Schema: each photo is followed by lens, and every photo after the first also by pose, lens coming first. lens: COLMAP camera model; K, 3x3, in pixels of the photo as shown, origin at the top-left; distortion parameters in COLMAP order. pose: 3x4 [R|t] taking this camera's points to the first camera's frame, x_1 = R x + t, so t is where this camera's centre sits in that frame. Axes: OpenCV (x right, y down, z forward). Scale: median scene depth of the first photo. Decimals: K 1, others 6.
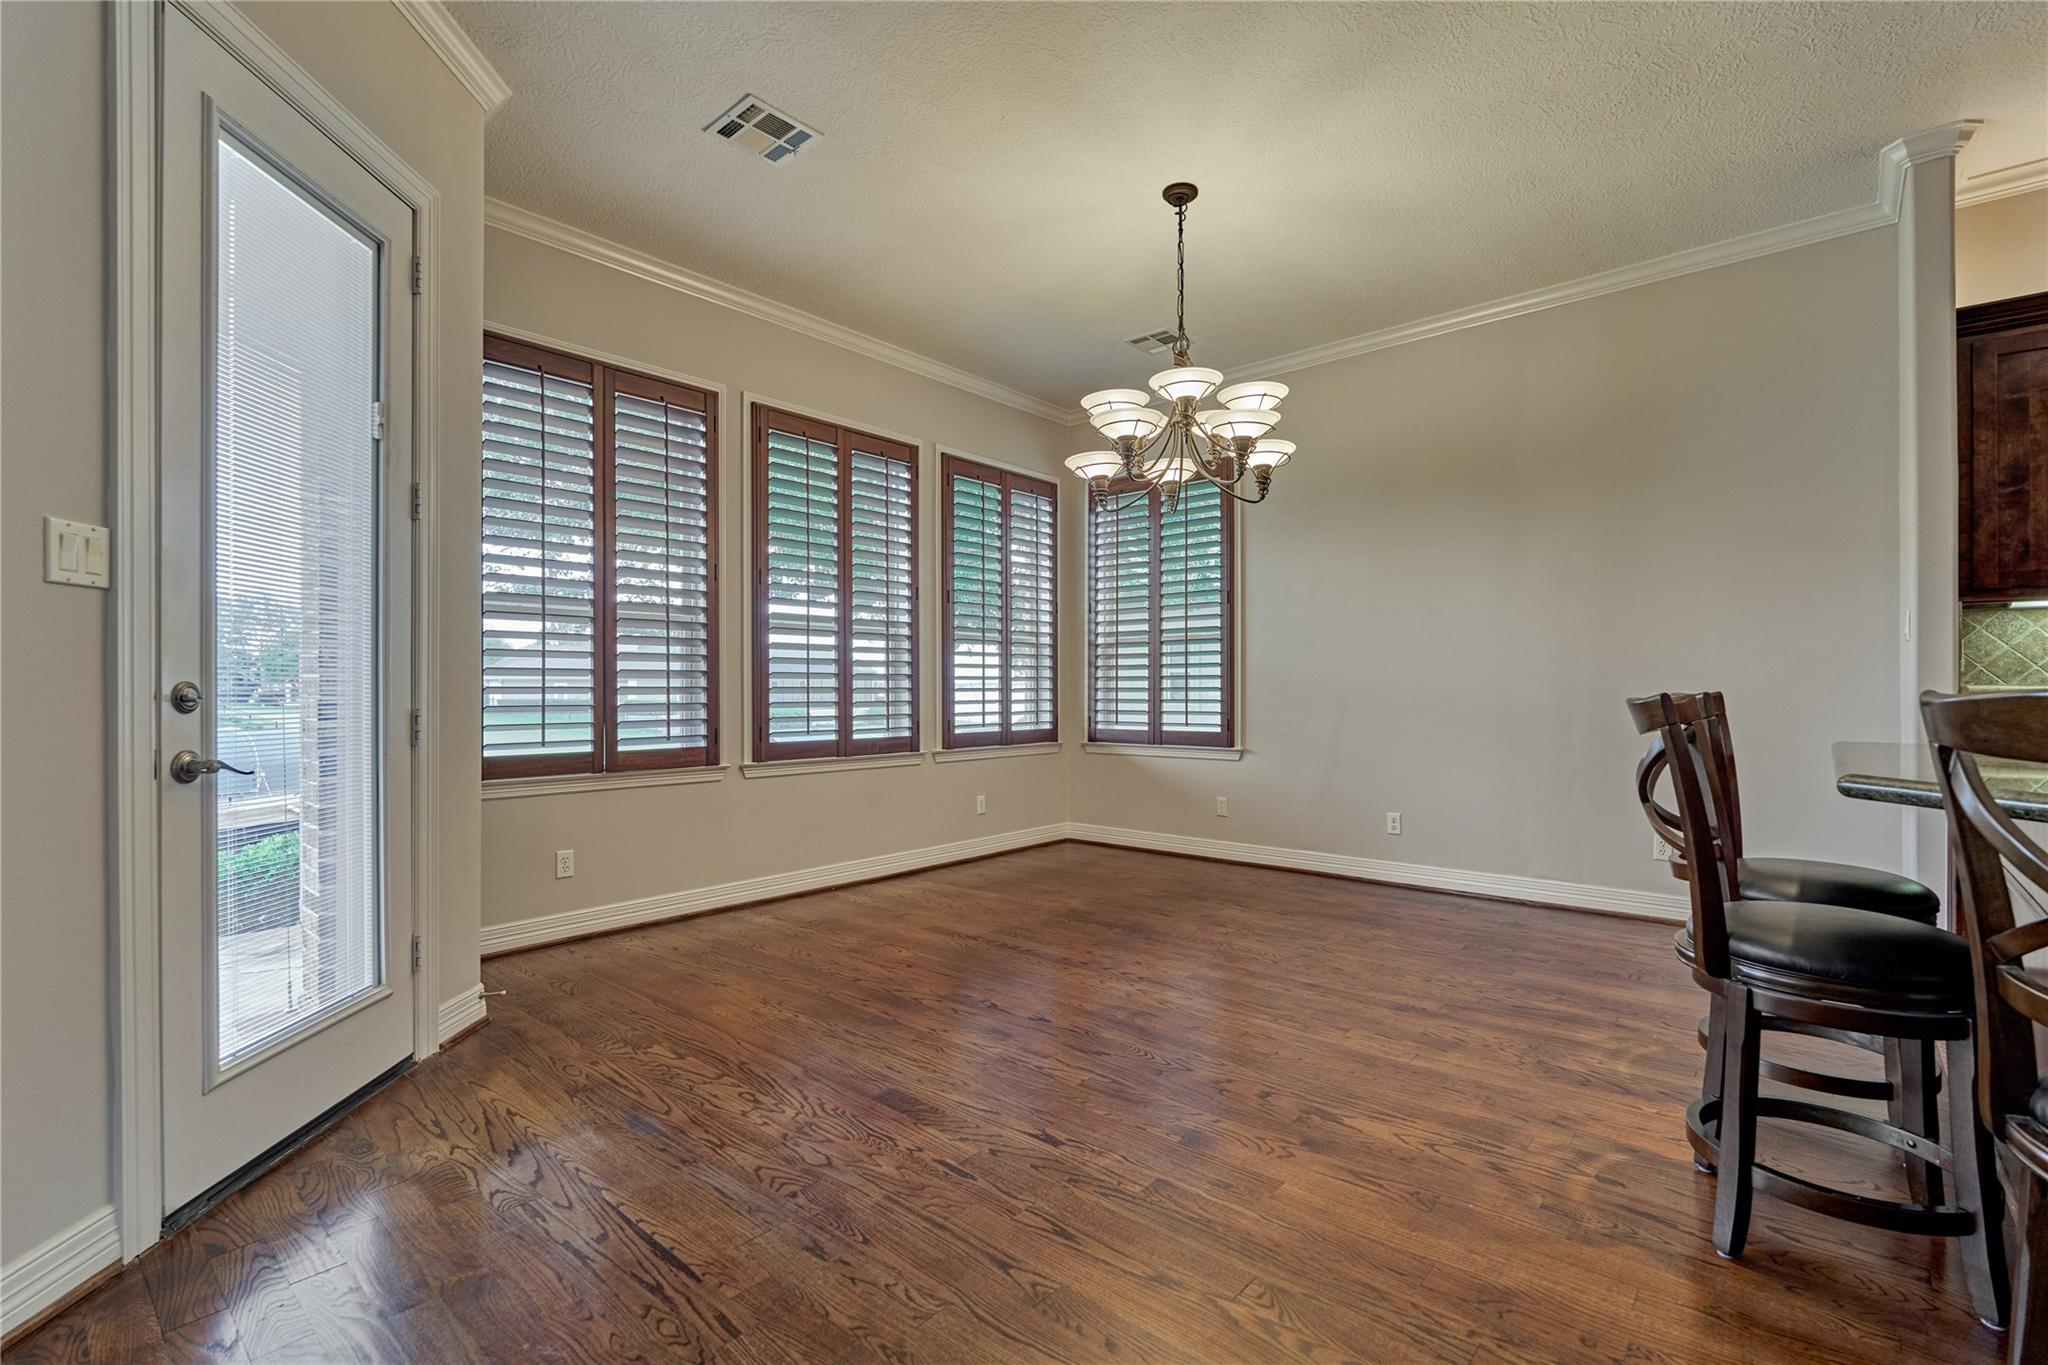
lens RADIAL K [[907.7, 0, 1027.4], [0, 907.7, 686.4], [0, 0, 1]] dist [-0.001994, -0.000897]
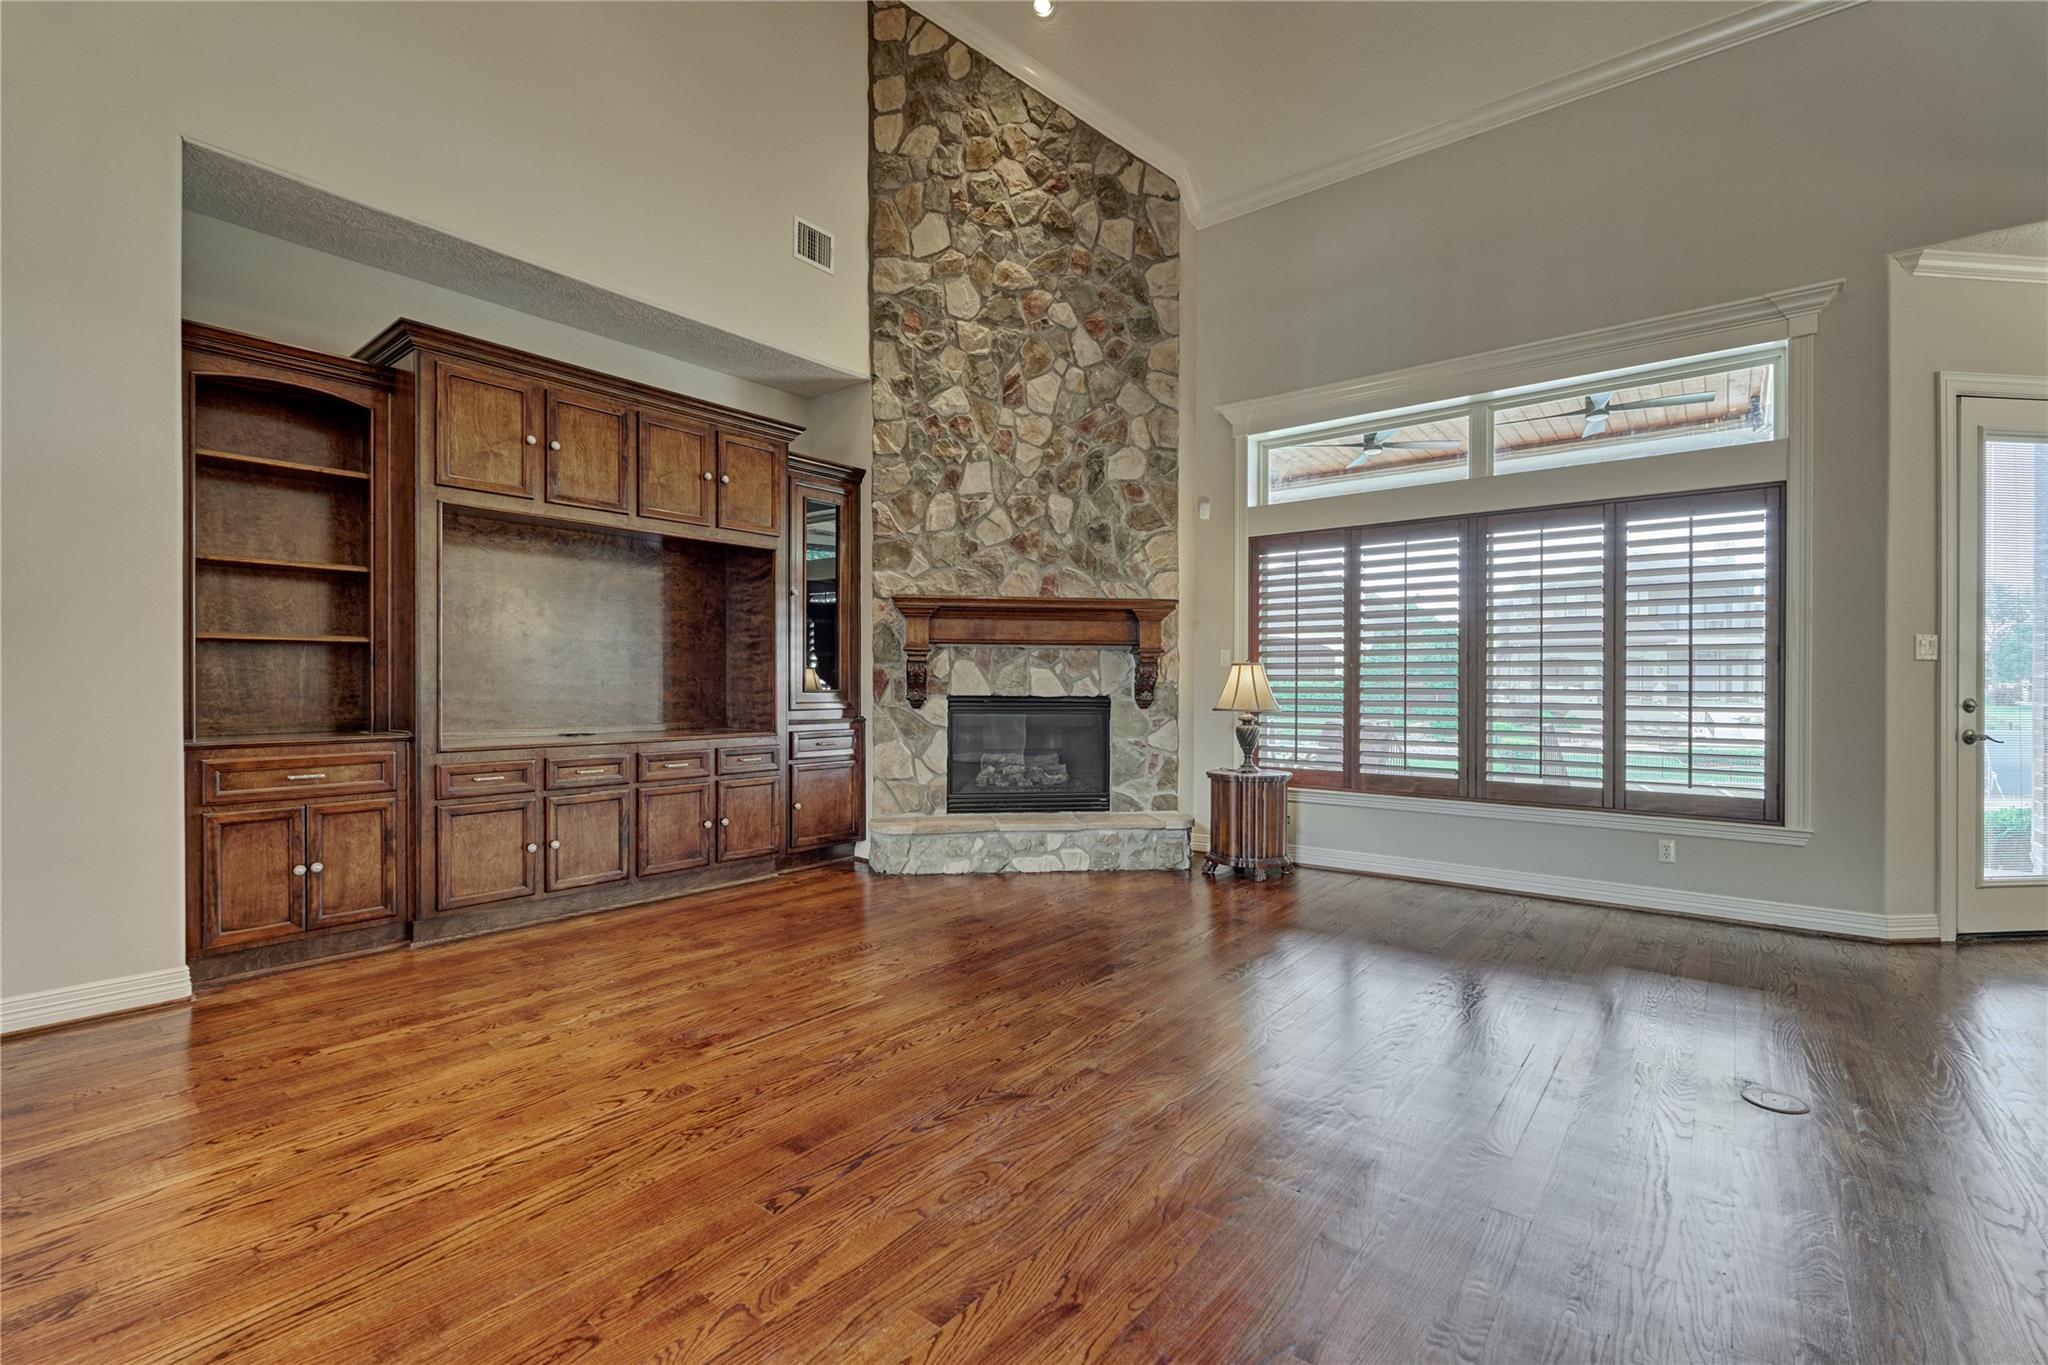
lens RADIAL K [[900.7, 0, 1027.9], [0, 900.7, 685.9], [0, 0, 1]] dist [-0.003799, -0.000297]
pose [[0.043986, 0.004110, -0.999024, 0.456345], [-0.002466, 0.999989, 0.004005, -0.015164], [0.999029, 0.002288, 0.043996, -0.549788]]
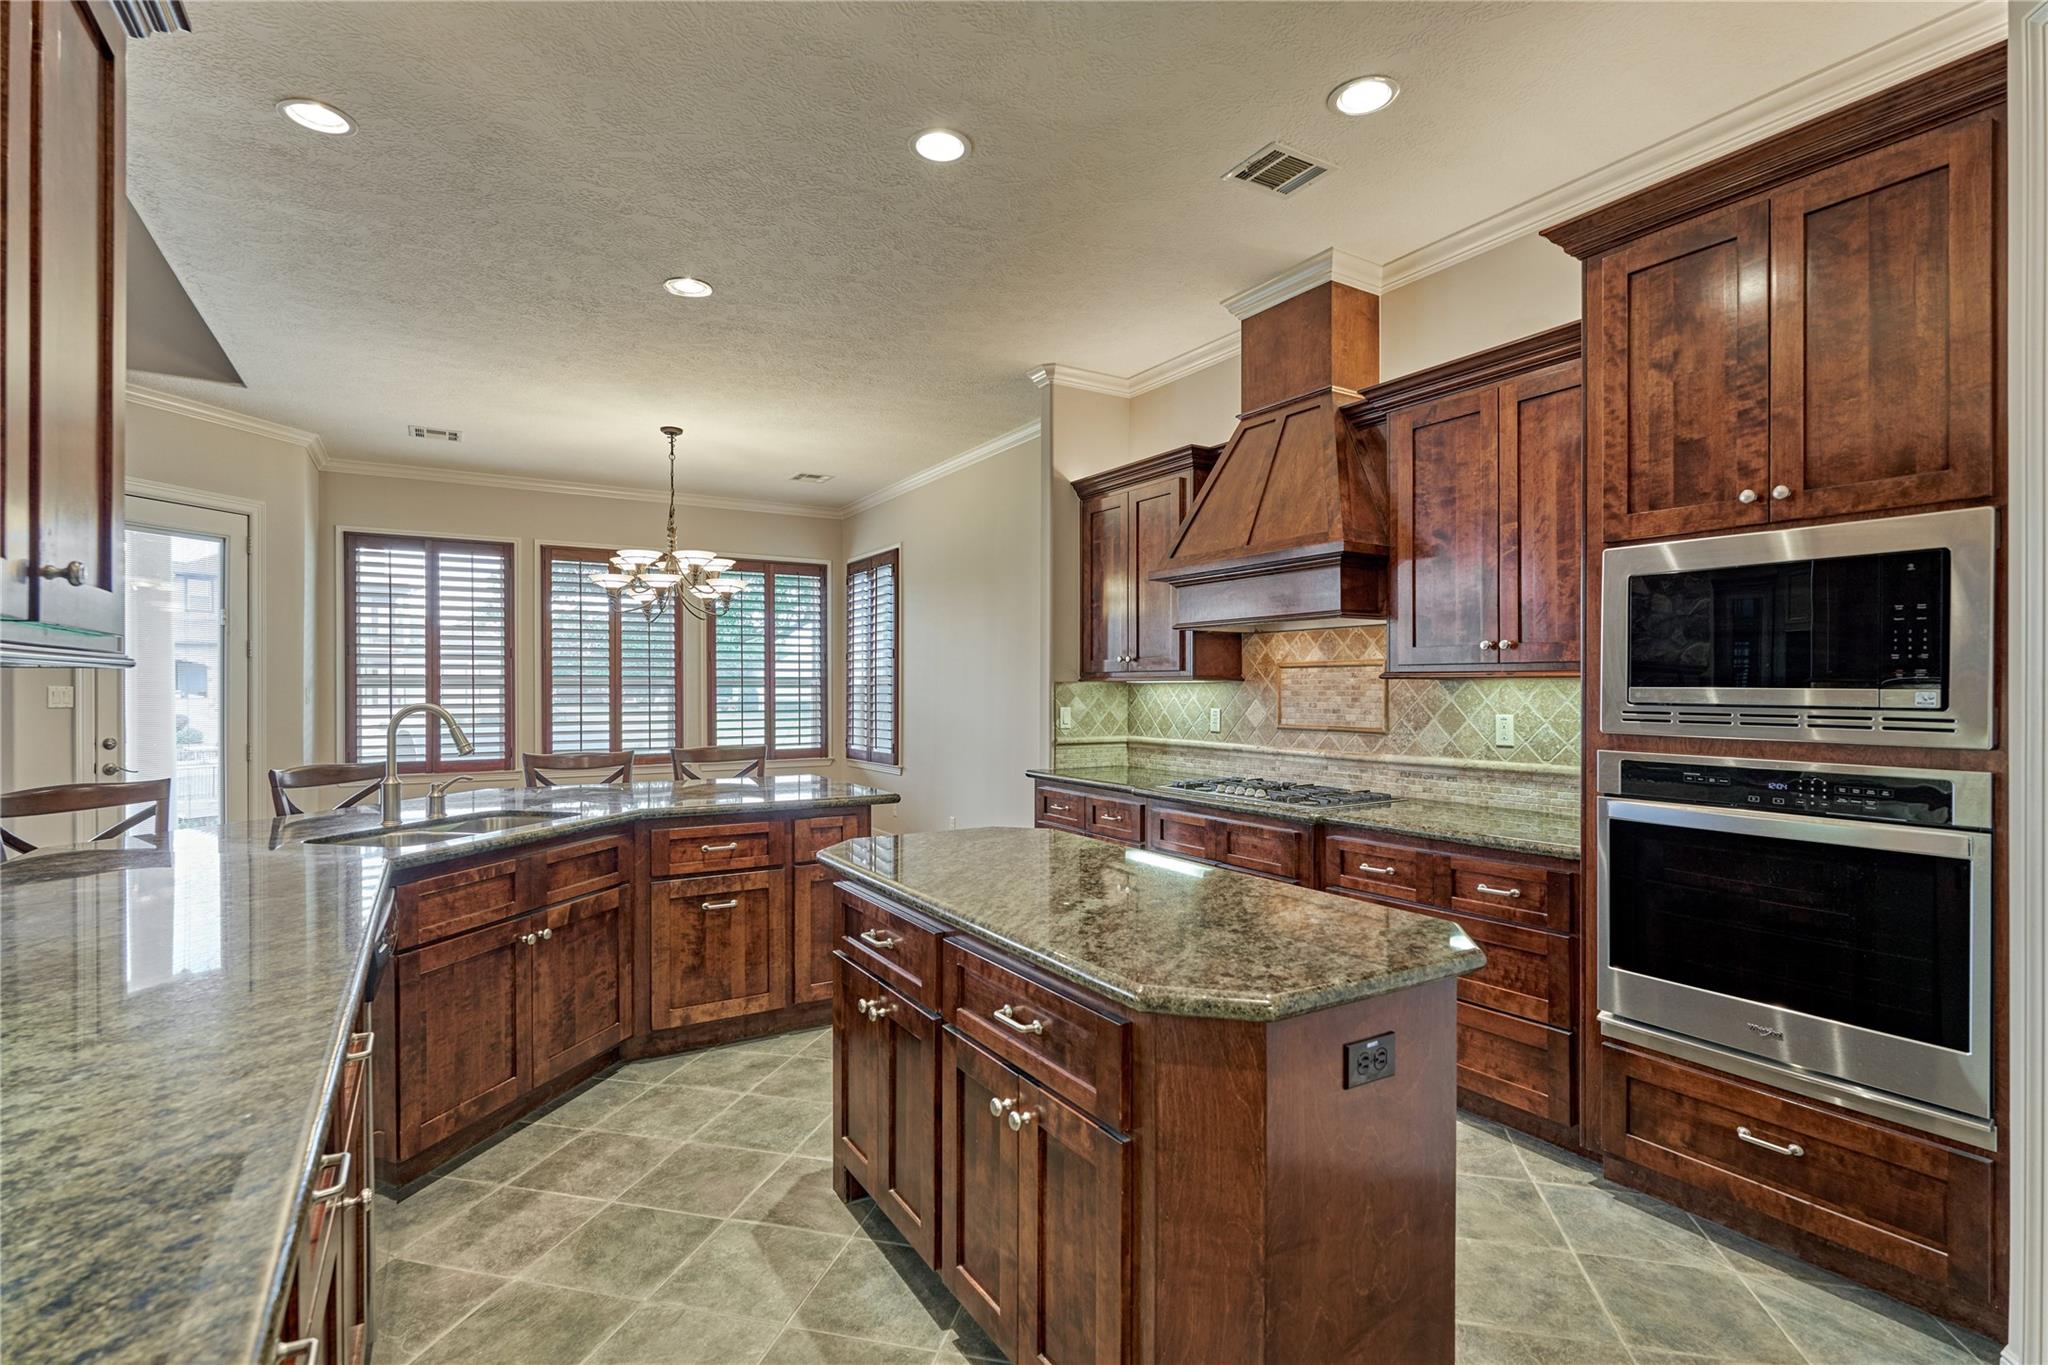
lens RADIAL K [[962.3, 0, 1028.1], [0, 962.3, 686.3], [0, 0, 1]] dist [-0.003313, -0.000214]
pose [[0.955928, -0.001269, -0.293598, 1.004965], [0.001039, 0.999999, -0.000941, -0.058812], [0.293599, 0.000594, 0.955929, -0.368228]]
